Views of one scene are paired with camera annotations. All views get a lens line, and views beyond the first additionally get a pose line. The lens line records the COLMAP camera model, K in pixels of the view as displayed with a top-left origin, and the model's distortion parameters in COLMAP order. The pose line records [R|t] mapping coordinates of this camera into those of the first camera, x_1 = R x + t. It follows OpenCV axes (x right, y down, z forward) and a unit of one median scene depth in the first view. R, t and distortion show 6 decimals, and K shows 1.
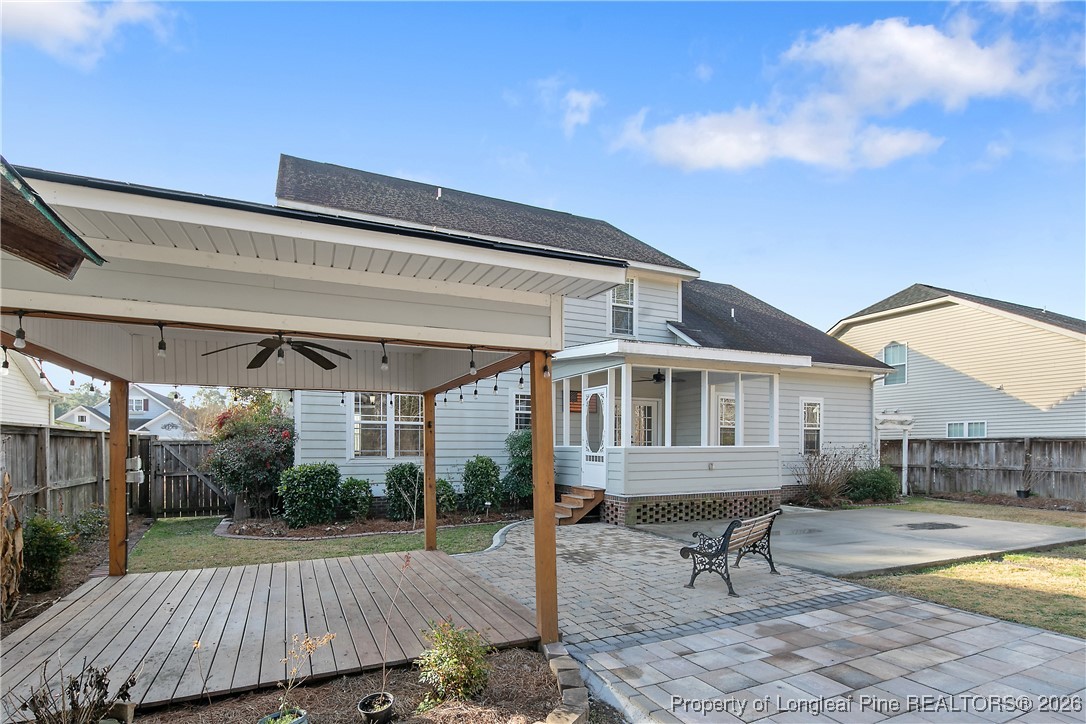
lens RADIAL K [[514.6, 0, 543.0], [0, 514.6, 328.3], [0, 0, 1]] dist [-0.000187, 0.000250]
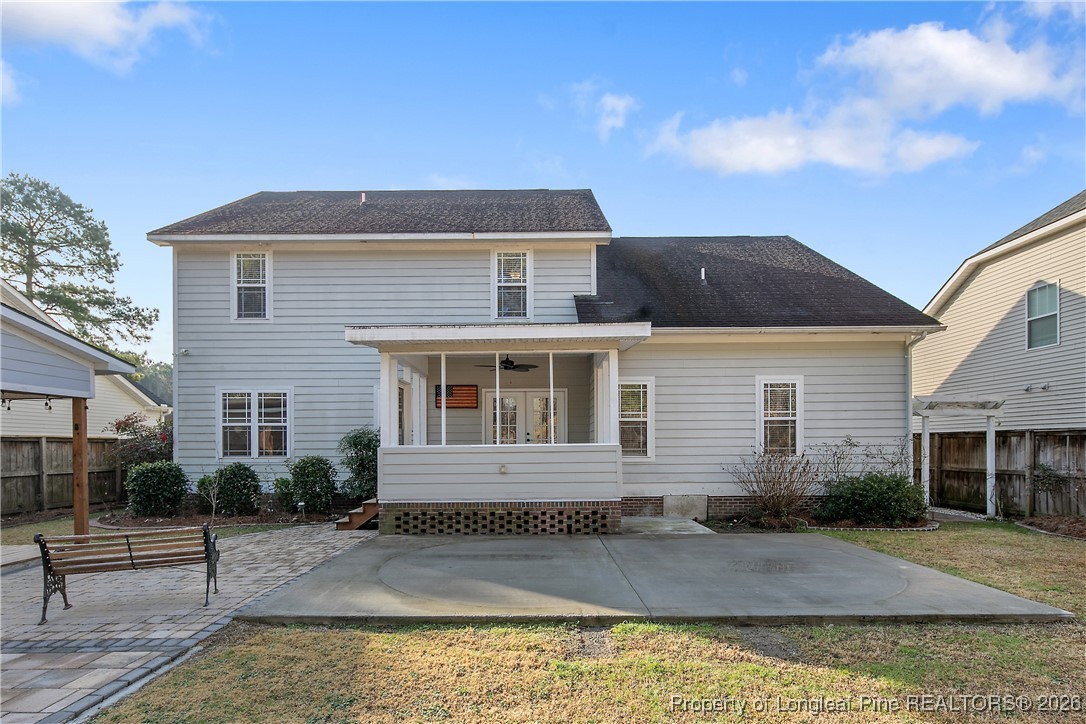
lens RADIAL K [[521.0, 0, 531.0], [0, 521.0, 333.4], [0, 0, 1]] dist [-0.002908, -0.000264]
pose [[0.906755, -0.094753, -0.410874, 0.570607], [0.100662, 0.994894, -0.007286, 0.050592], [0.409467, -0.034753, 0.911663, 0.215103]]
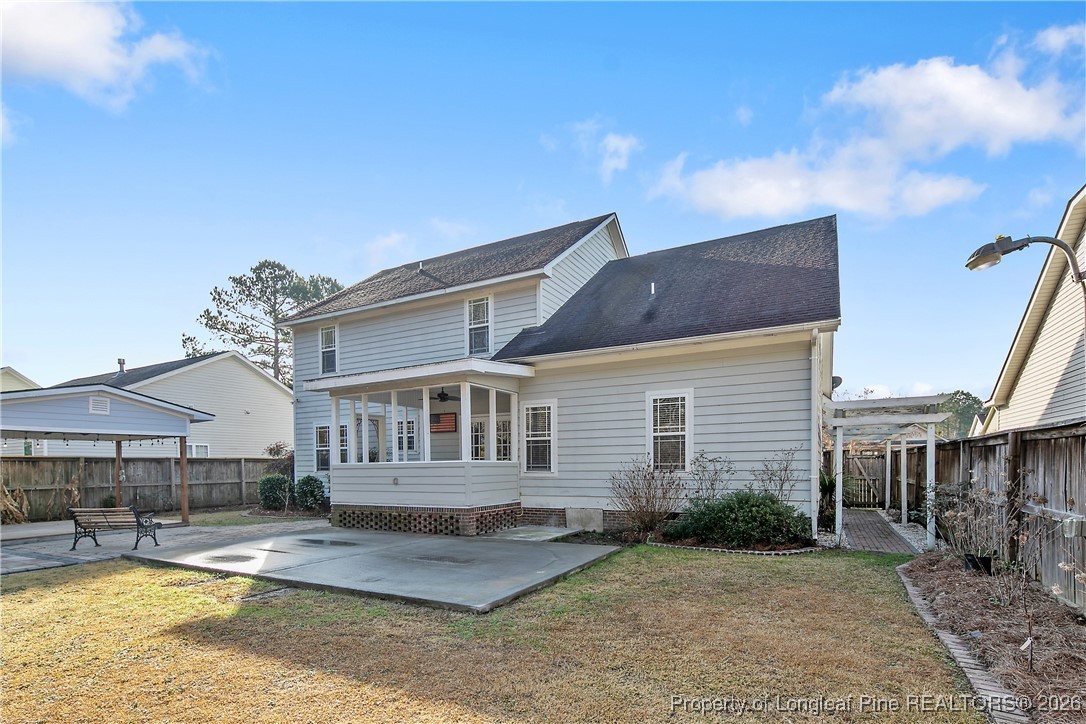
lens RADIAL K [[528.7, 0, 539.6], [0, 528.7, 342.2], [0, 0, 1]] dist [0.000122, -0.000110]
pose [[0.590206, -0.186315, -0.785458, 1.116211], [0.193282, 0.977315, -0.086589, 0.109229], [0.783772, -0.100710, 0.612828, 0.465519]]
